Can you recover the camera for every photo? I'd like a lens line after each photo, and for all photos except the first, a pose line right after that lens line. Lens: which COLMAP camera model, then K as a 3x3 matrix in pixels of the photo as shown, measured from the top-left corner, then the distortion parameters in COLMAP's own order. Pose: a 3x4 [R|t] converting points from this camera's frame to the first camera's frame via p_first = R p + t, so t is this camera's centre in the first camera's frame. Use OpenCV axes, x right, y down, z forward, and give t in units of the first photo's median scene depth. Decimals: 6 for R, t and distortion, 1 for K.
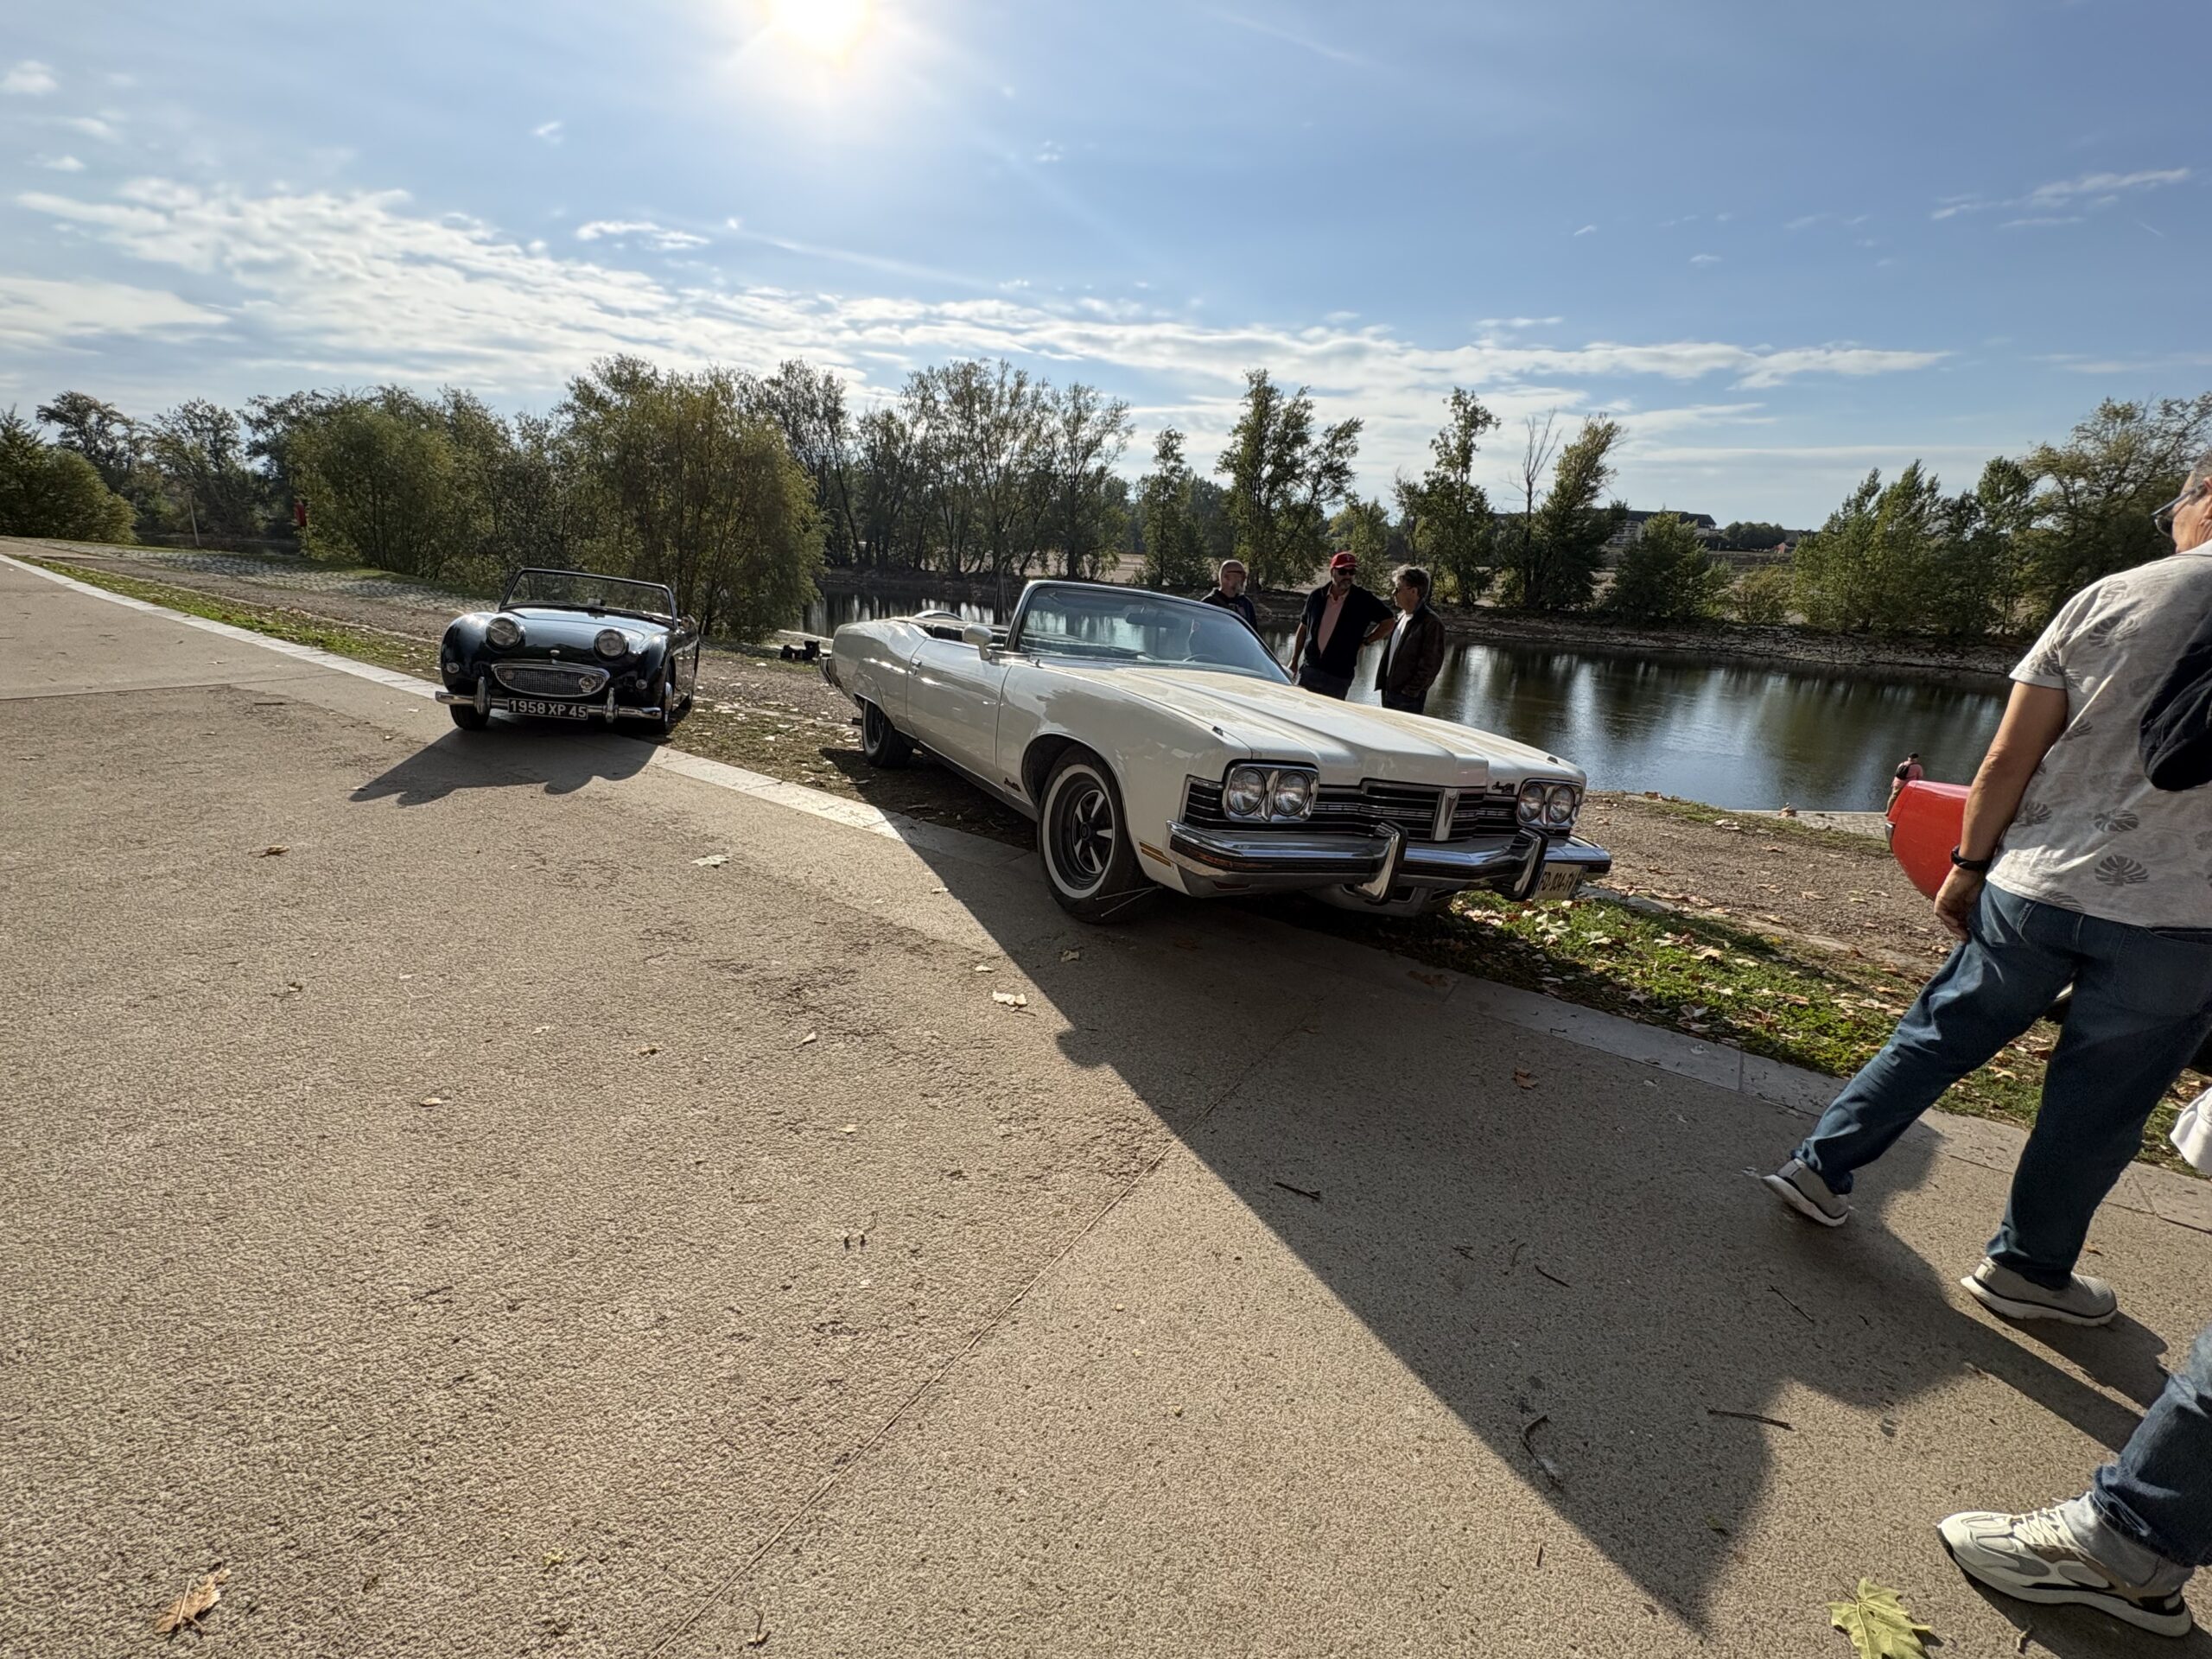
lens RADIAL K [[921.9, 0, 1105.4], [0, 921.9, 830.5], [0, 0, 1]] dist [-0.000398, -0.000050]
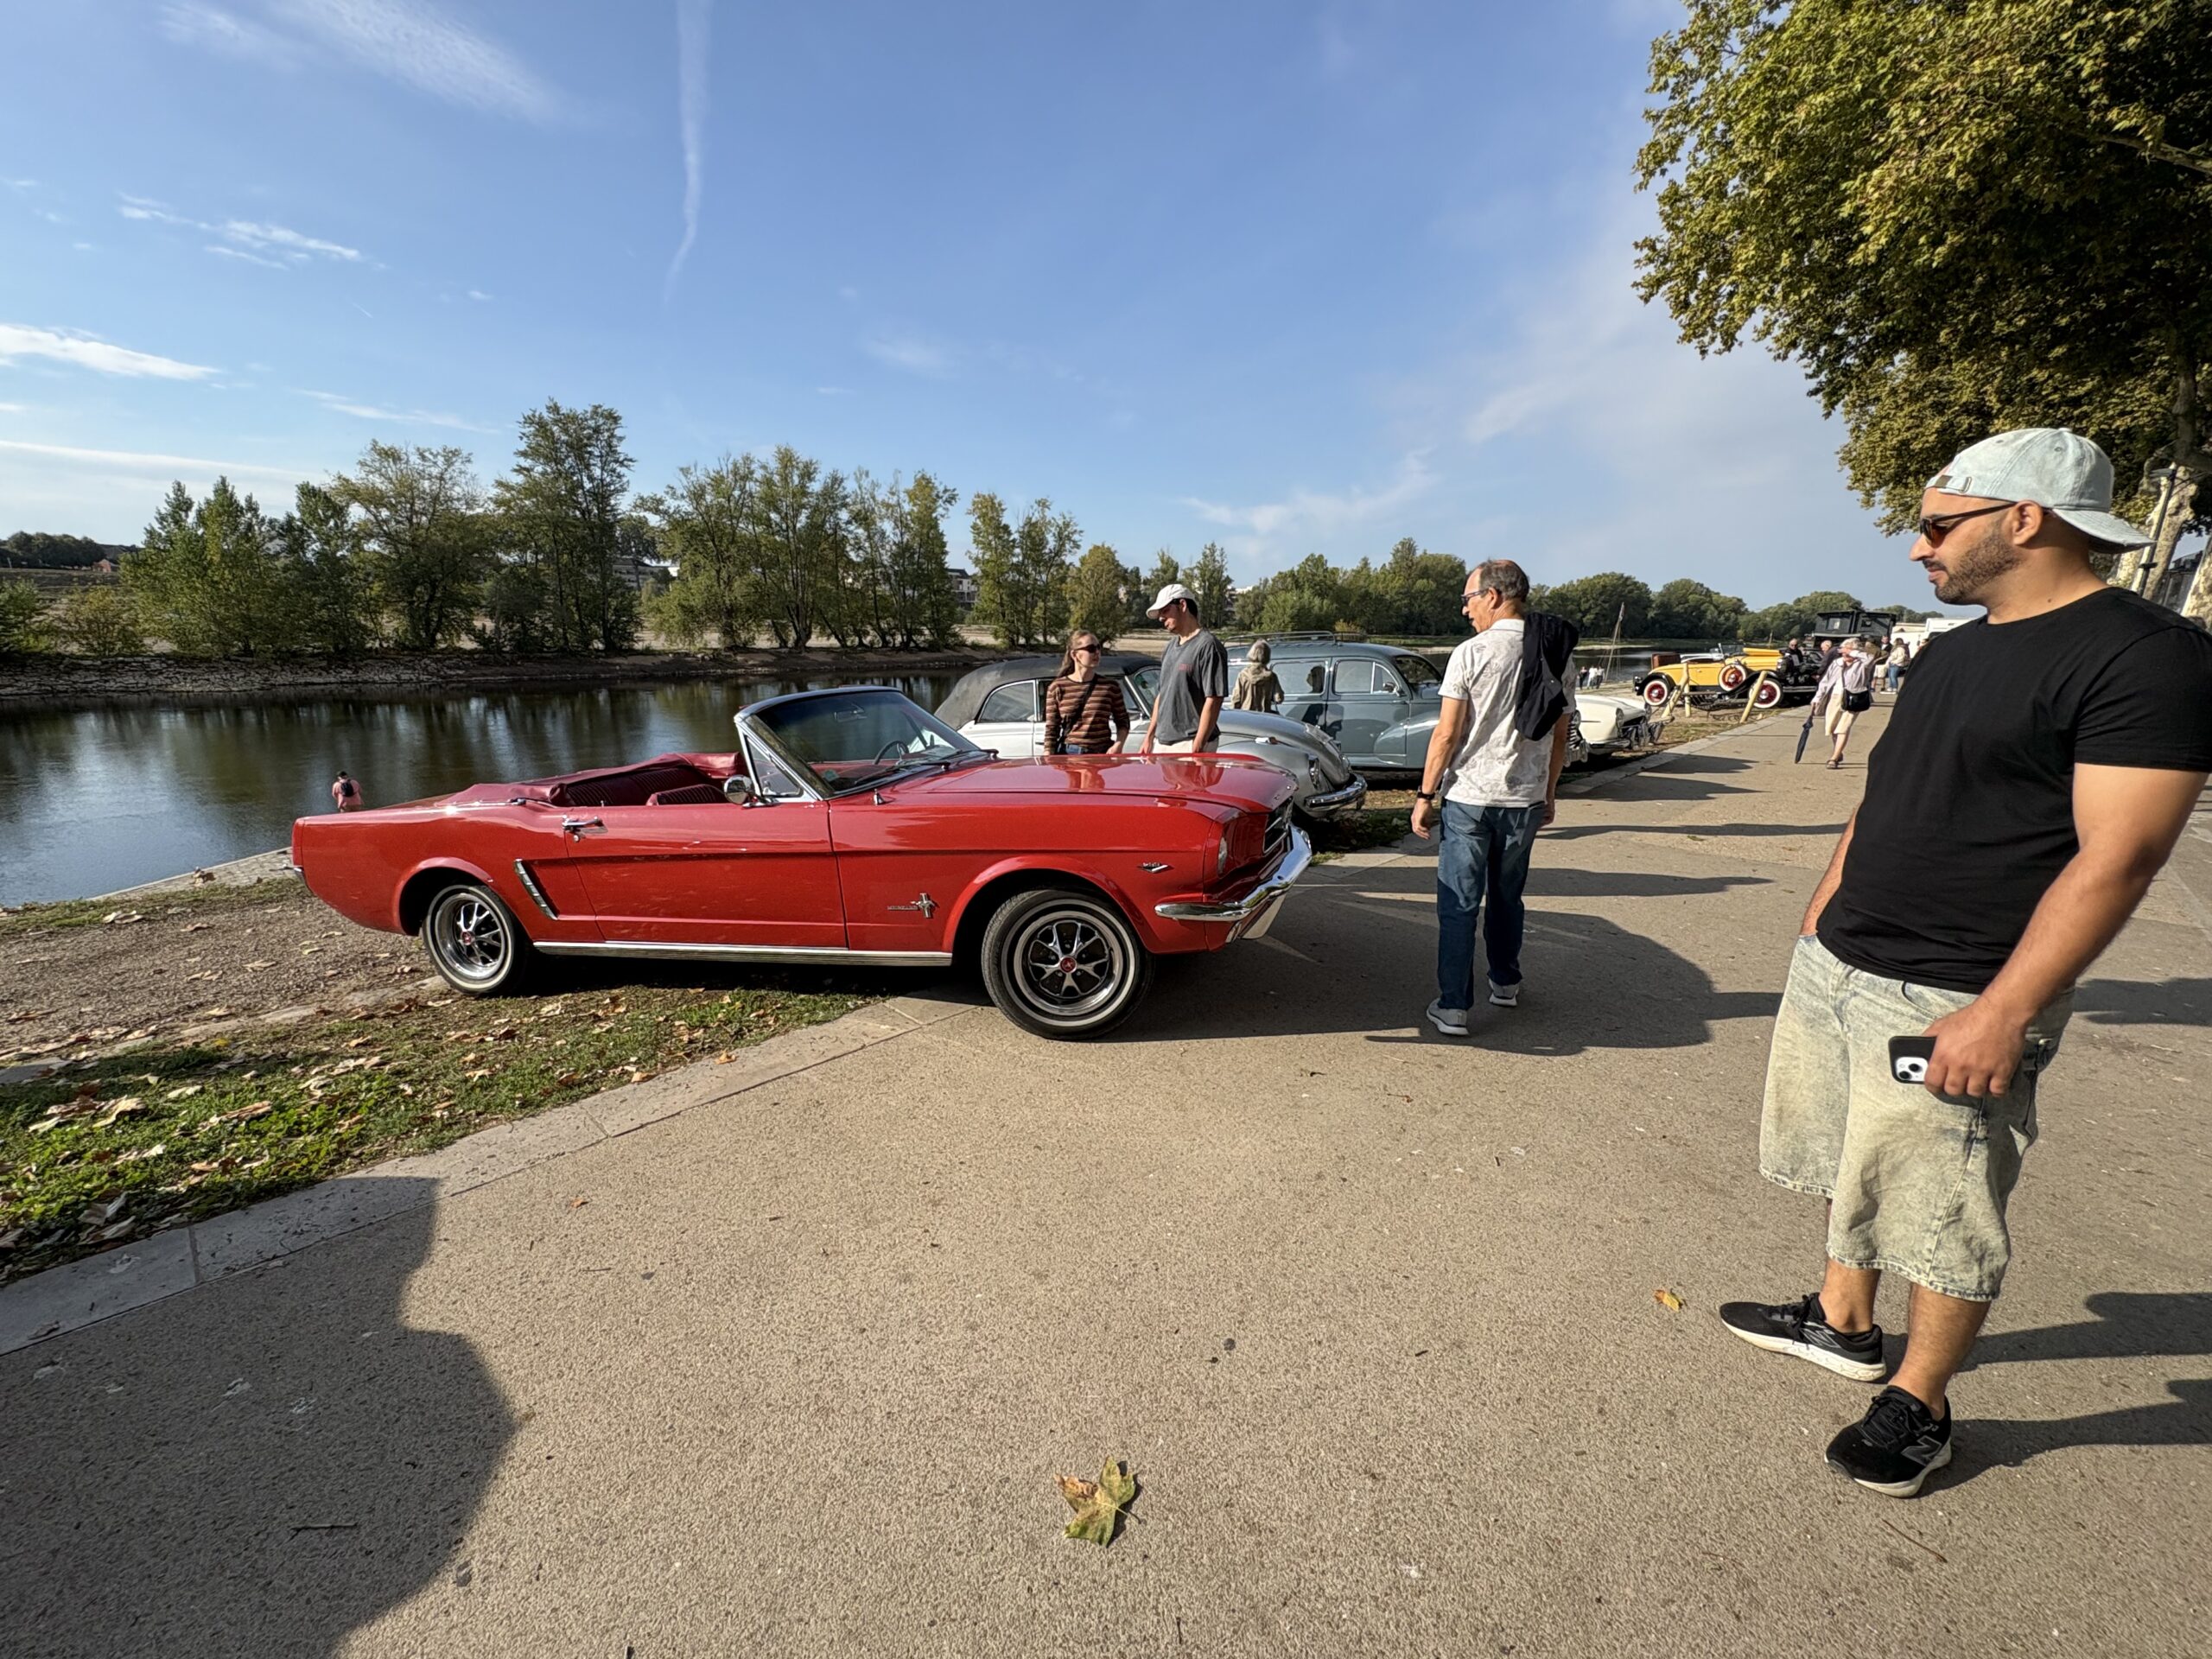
lens RADIAL K [[921.9, 0, 1105.4], [0, 921.9, 830.5], [0, 0, 1]] dist [-0.000398, -0.000050]
pose [[0.154879, -0.258562, 0.953498, 0.009588], [0.277174, 0.937753, 0.209270, -0.001047], [-0.948255, 0.231873, 0.216905, 0.002112]]
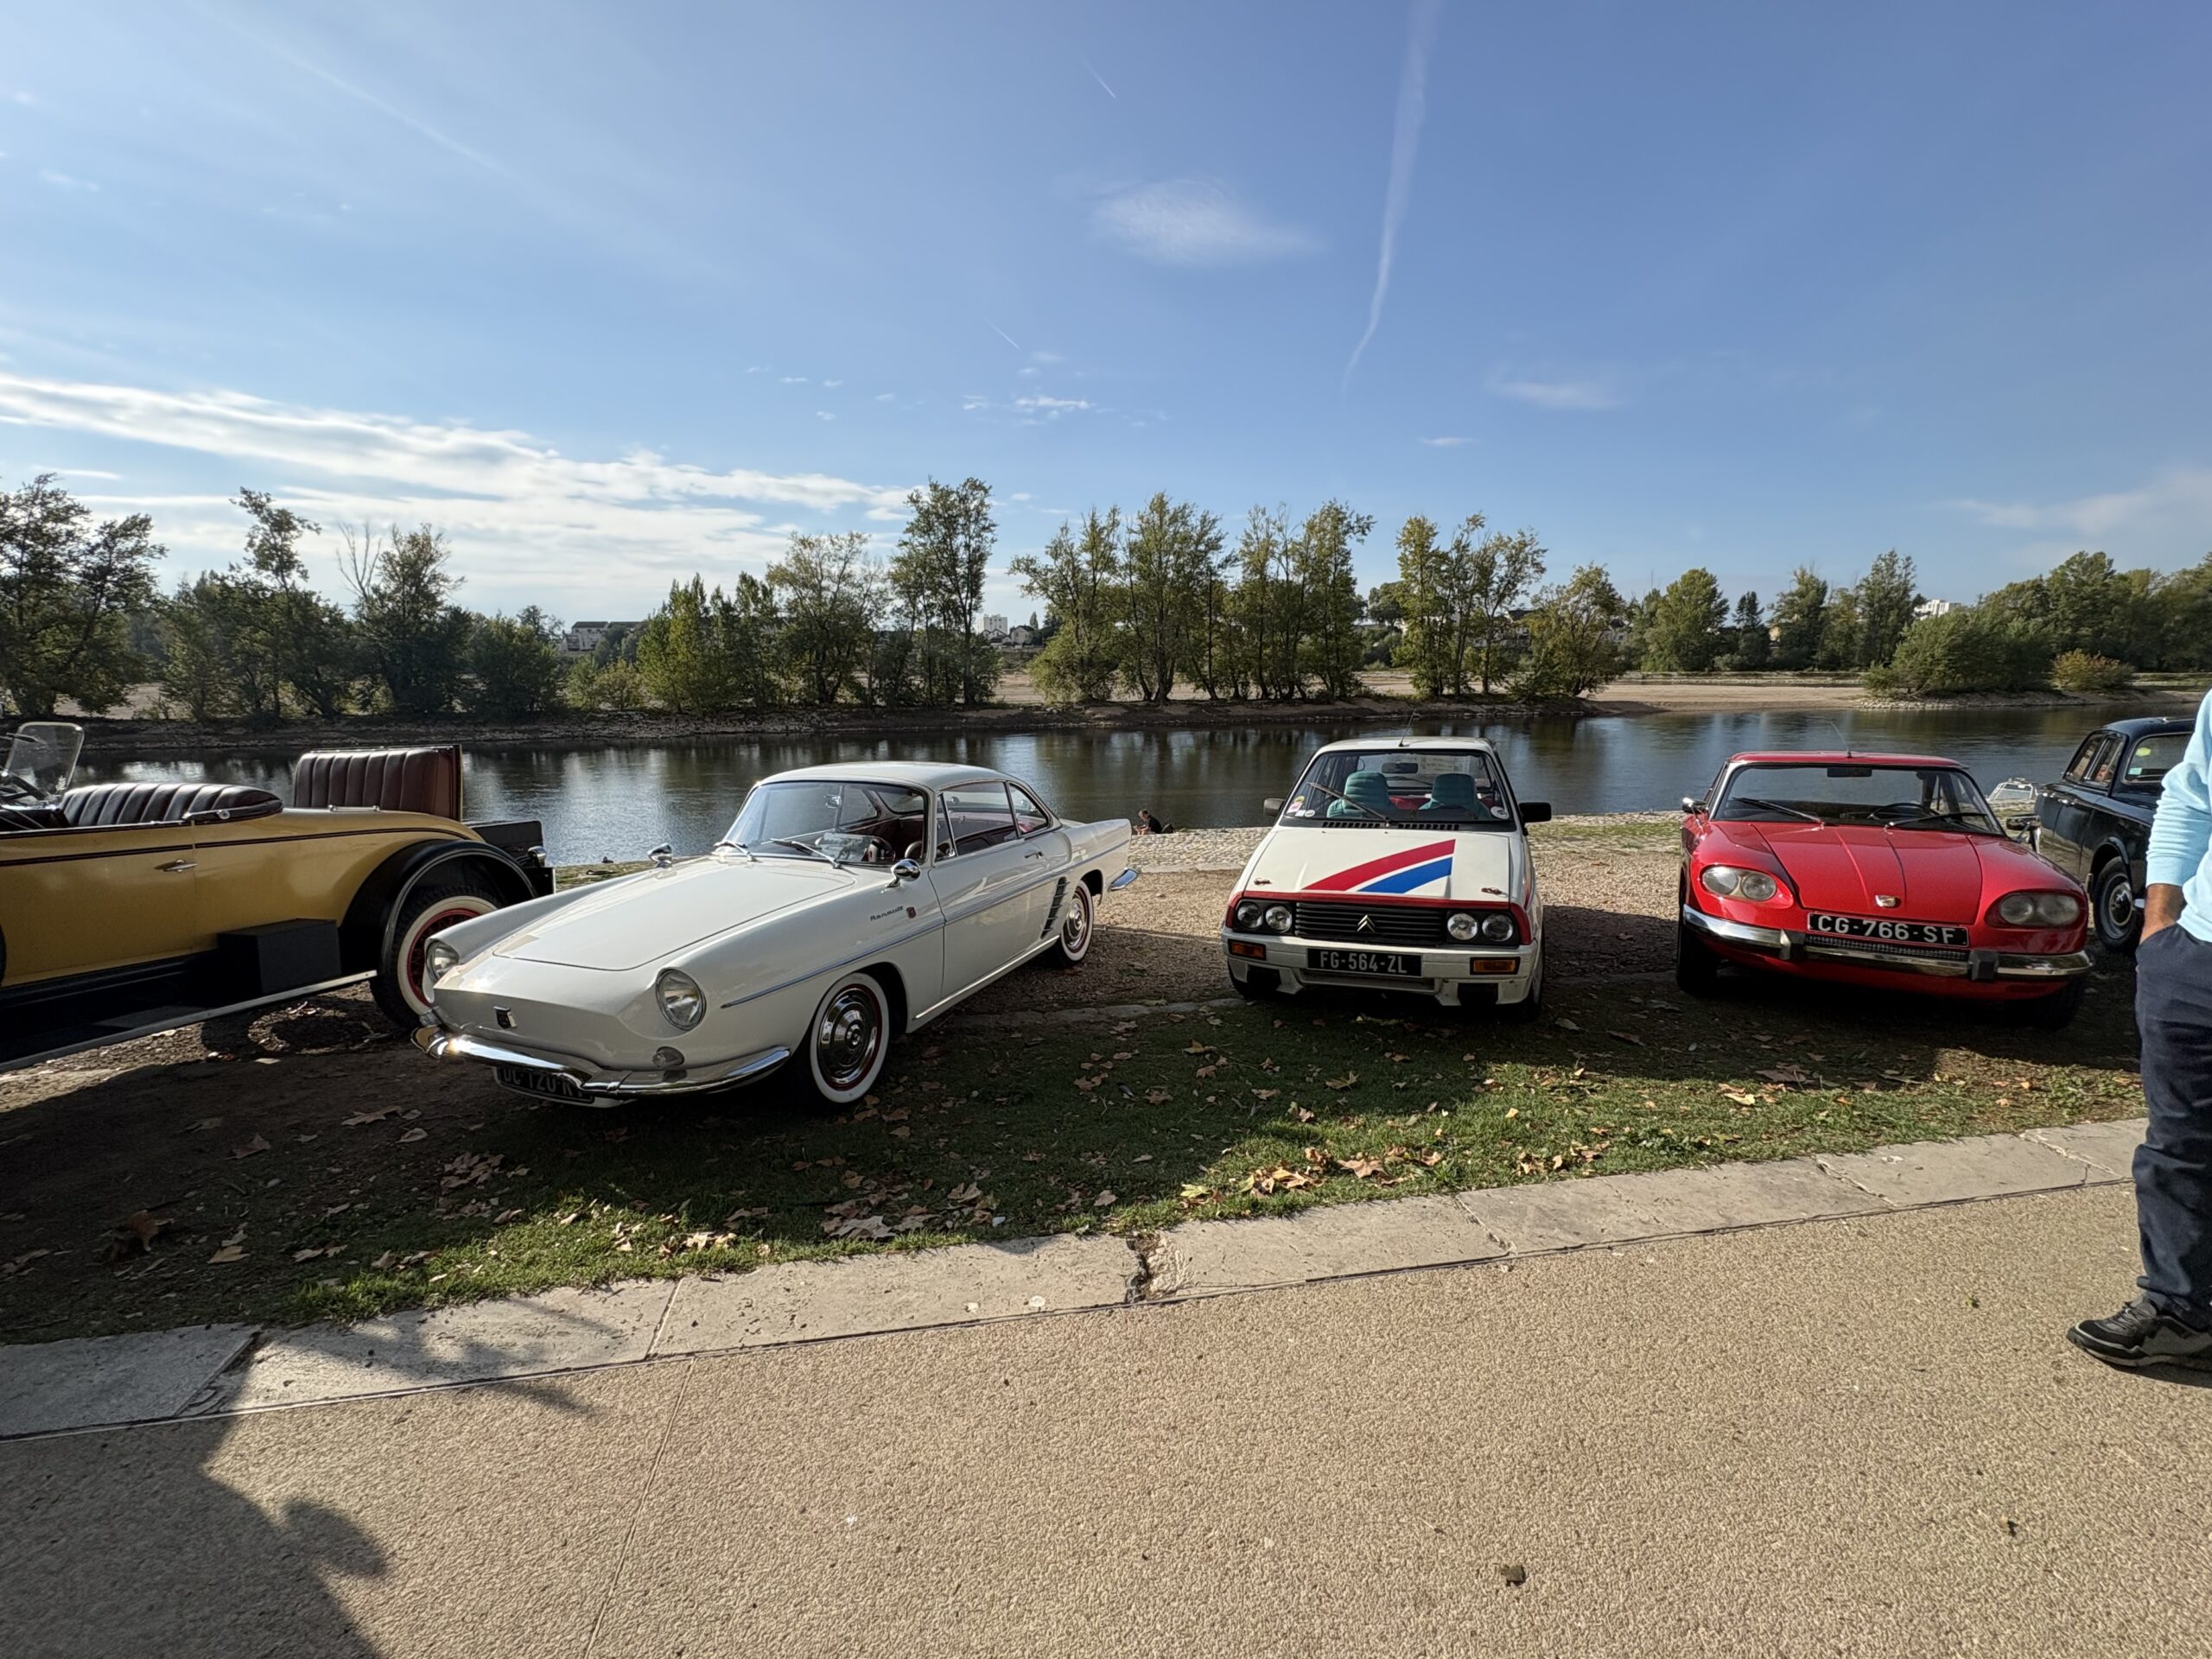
lens RADIAL K [[919.2, 0, 1106.0], [0, 919.2, 829.5], [0, 0, 1]] dist [-0.000603, -0.000037]
pose [[0.714327, -0.169066, 0.679082, 0.327314], [0.242536, 0.970047, -0.013618, 0.075897], [-0.656439, 0.174429, 0.733936, -0.191035]]
